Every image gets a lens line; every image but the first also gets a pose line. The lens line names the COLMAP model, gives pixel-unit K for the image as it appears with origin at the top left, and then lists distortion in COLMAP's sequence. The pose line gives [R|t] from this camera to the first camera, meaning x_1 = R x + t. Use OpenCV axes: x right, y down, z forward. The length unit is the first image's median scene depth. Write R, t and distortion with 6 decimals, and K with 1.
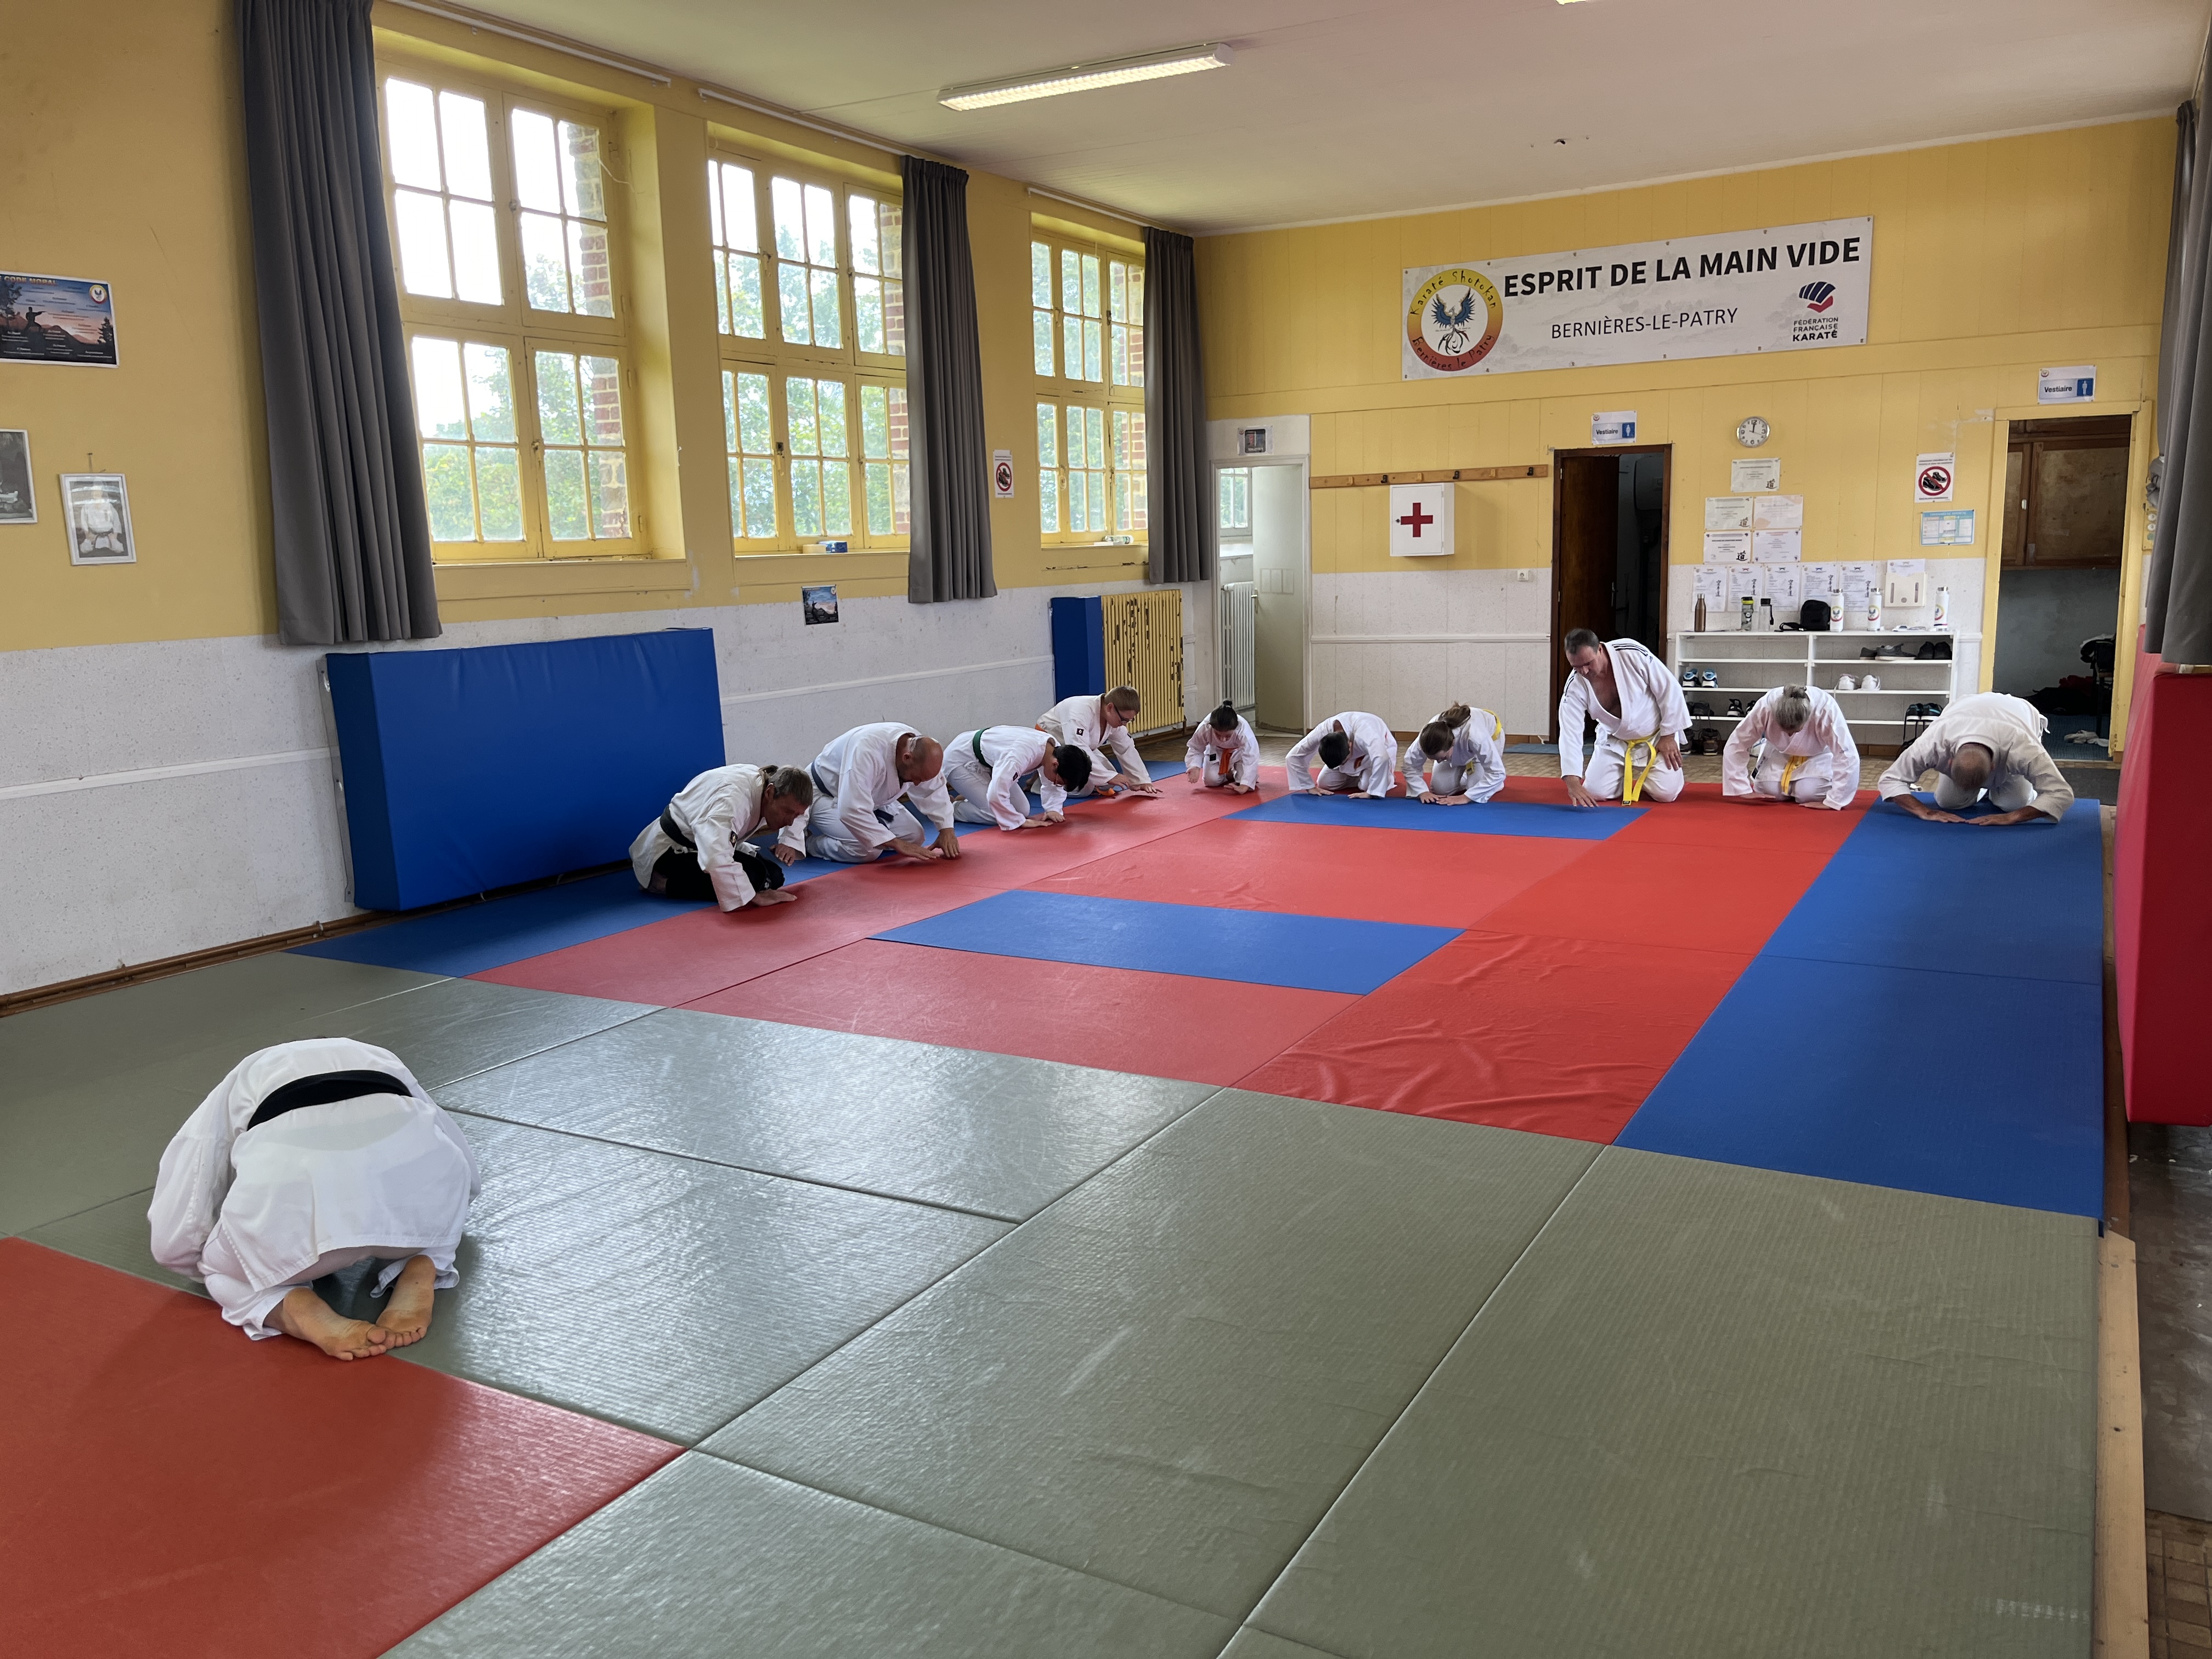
lens RADIAL K [[1670.1, 0, 1129.0], [0, 1670.1, 844.6], [0, 0, 1]] dist [0.053165, -0.069734]
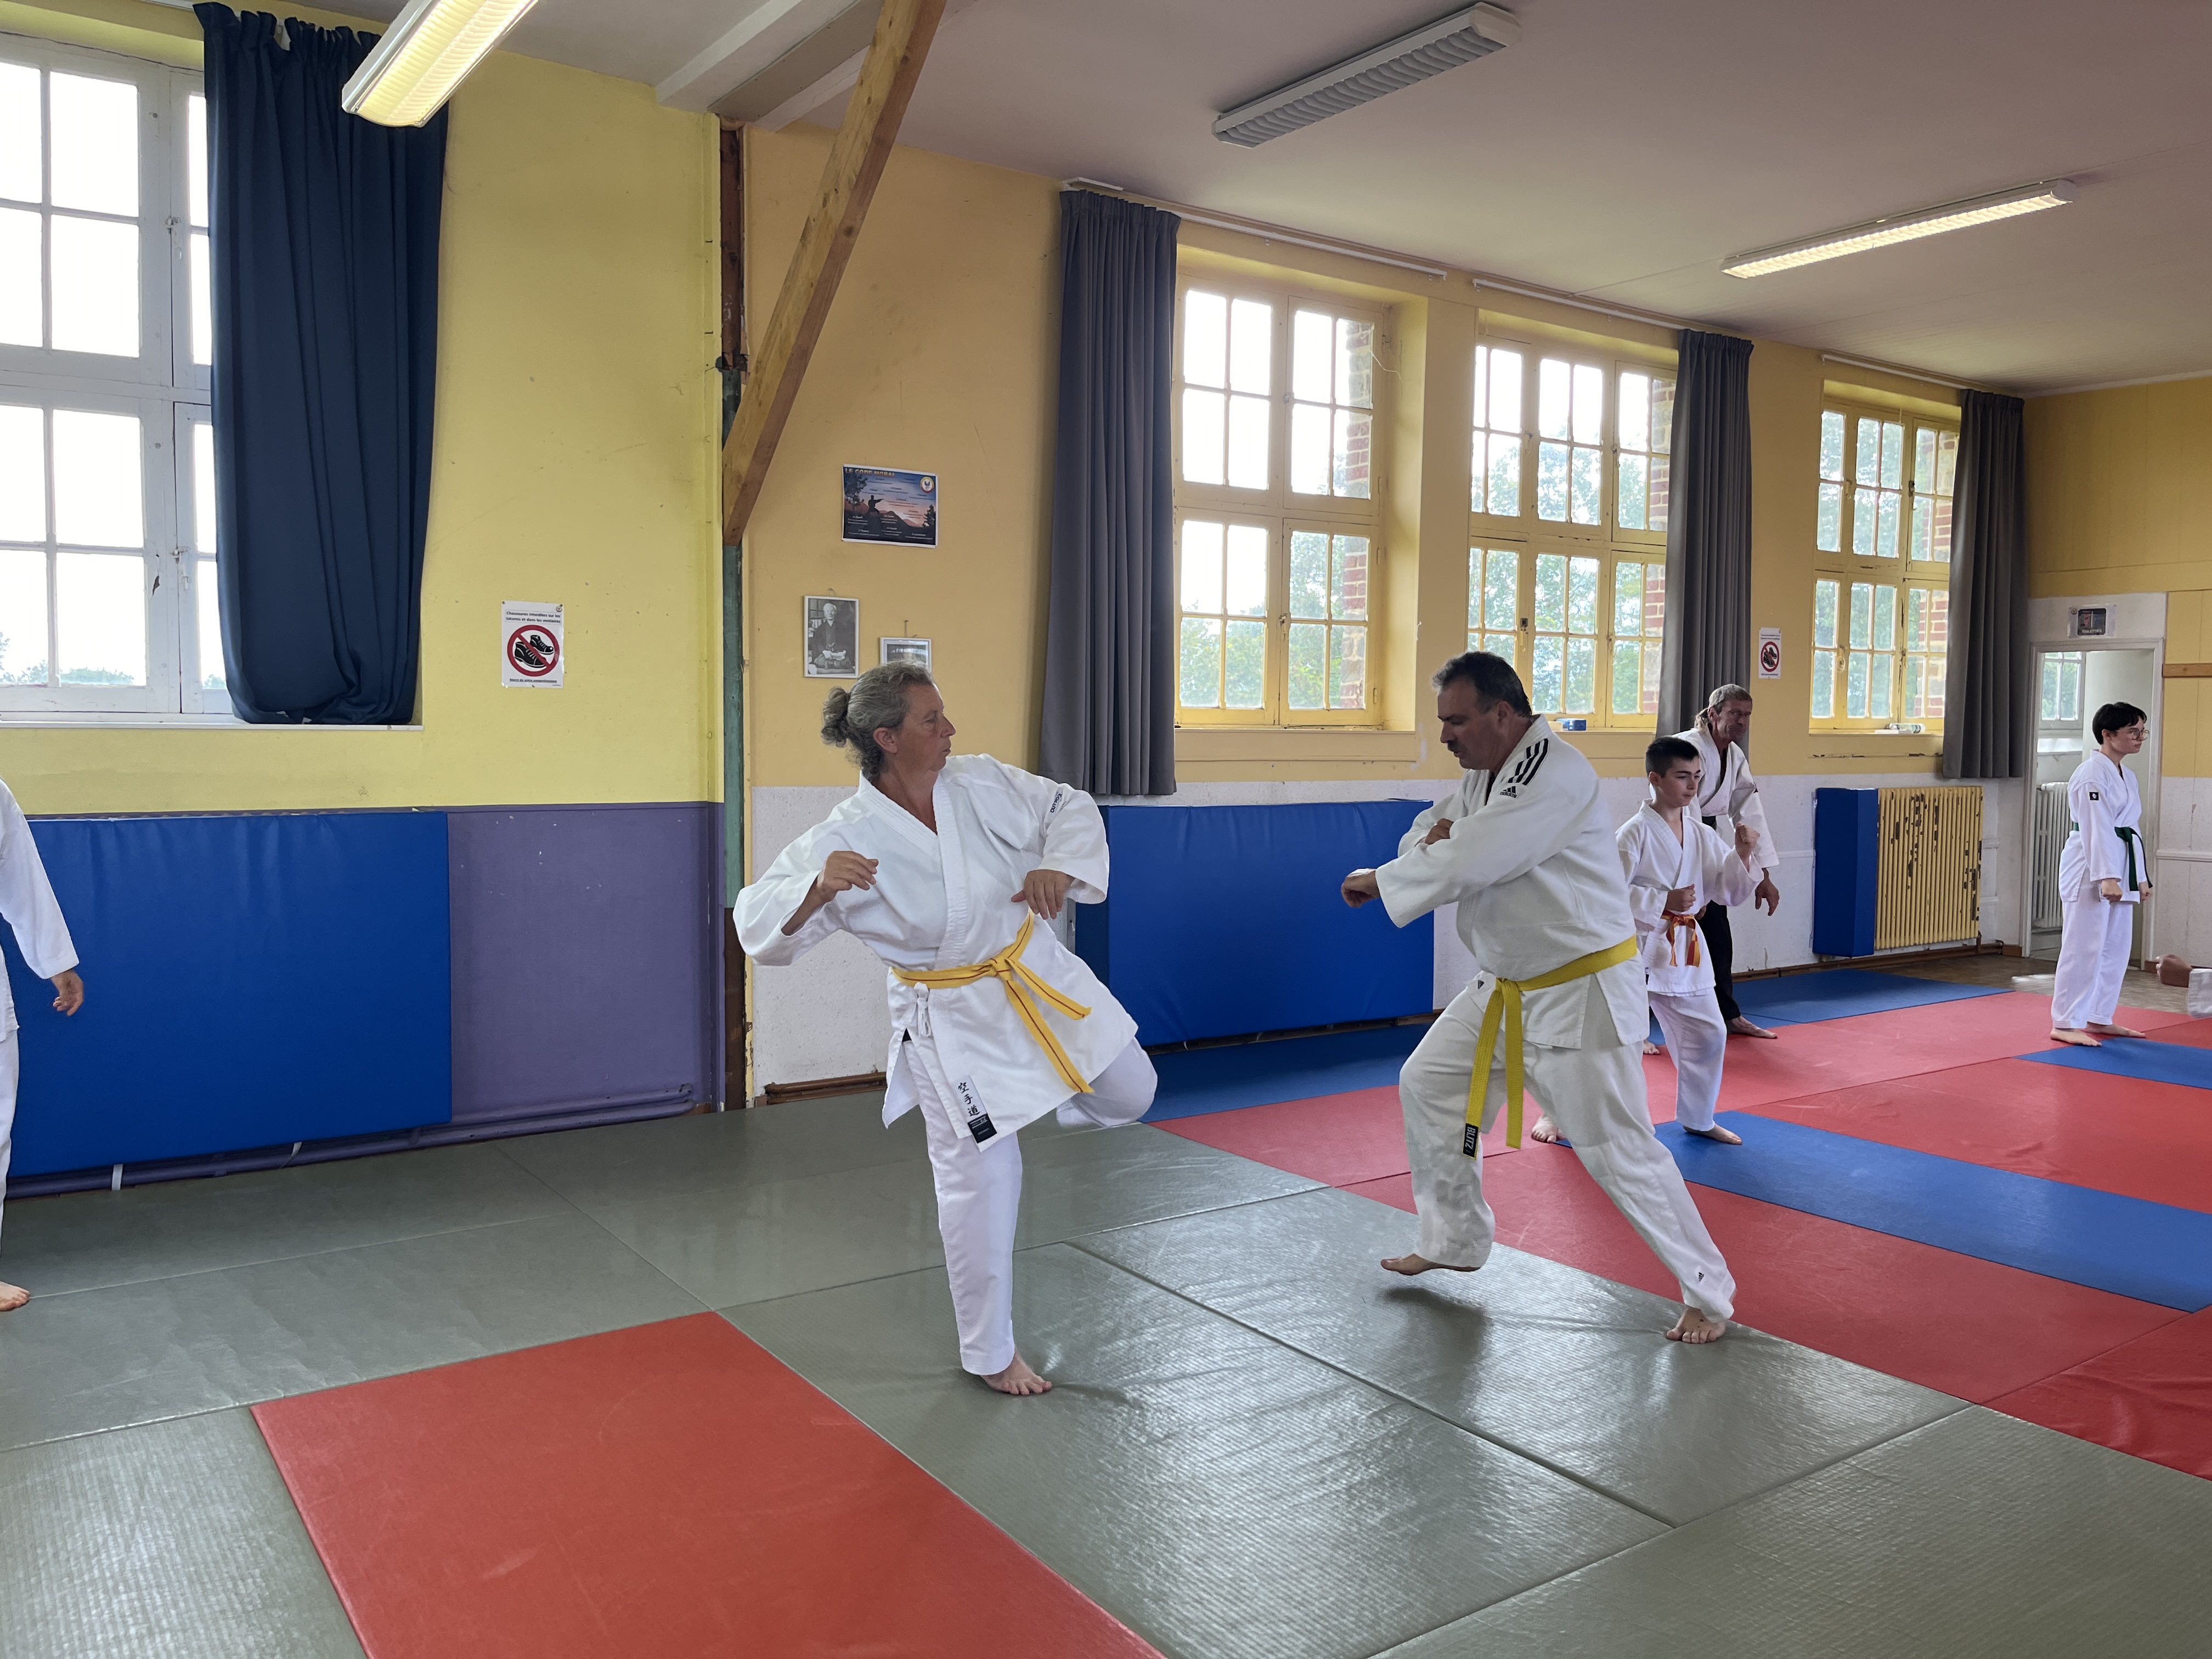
lens RADIAL K [[1670.1, 0, 1123.3], [0, 1670.1, 820.2], [0, 0, 1]] dist [0.053165, -0.069734]
pose [[0.899990, 0.060147, -0.431740, 0.009845], [-0.111554, 0.989233, -0.094728, -0.003174], [0.421394, 0.133417, 0.897010, 0.031790]]
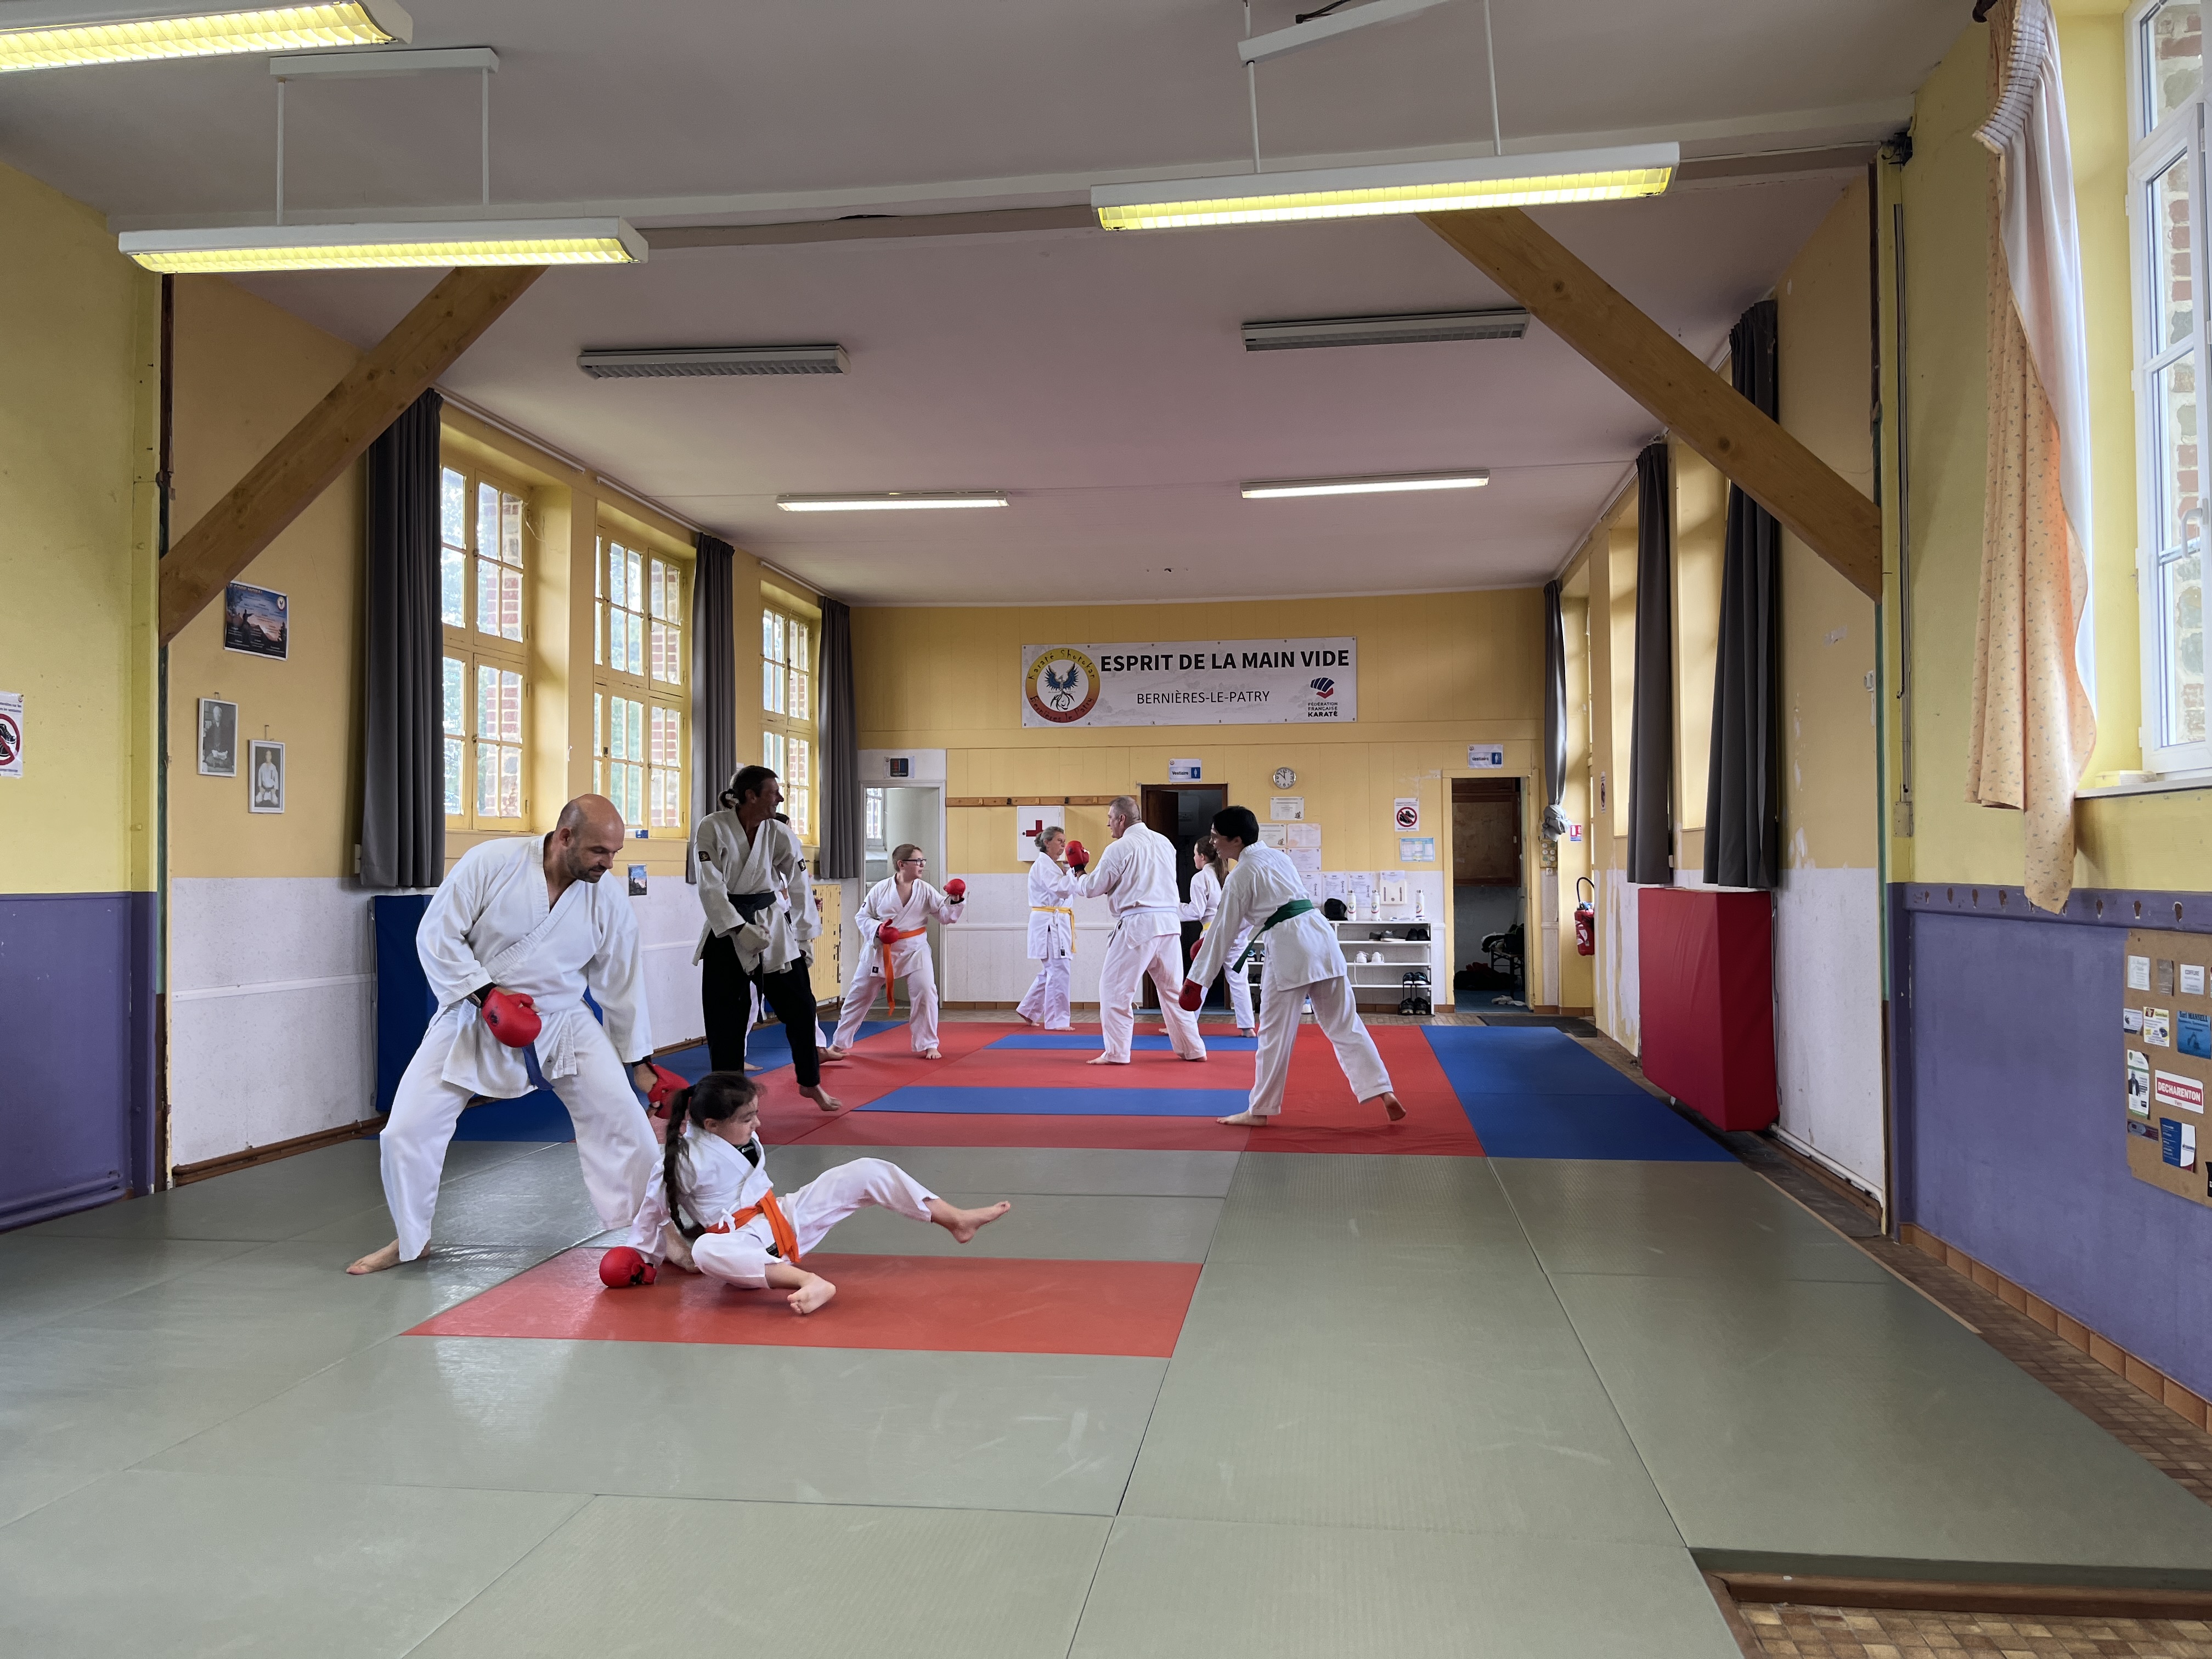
lens RADIAL K [[1670.1, 0, 1102.2], [0, 1670.1, 824.3], [0, 0, 1]] dist [0.053165, -0.069734]
pose [[0.931535, 0.034007, 0.362058, -0.268759], [0.043717, 0.977925, -0.204333, 0.066502], [-0.361014, 0.206171, 0.909485, -0.187114]]
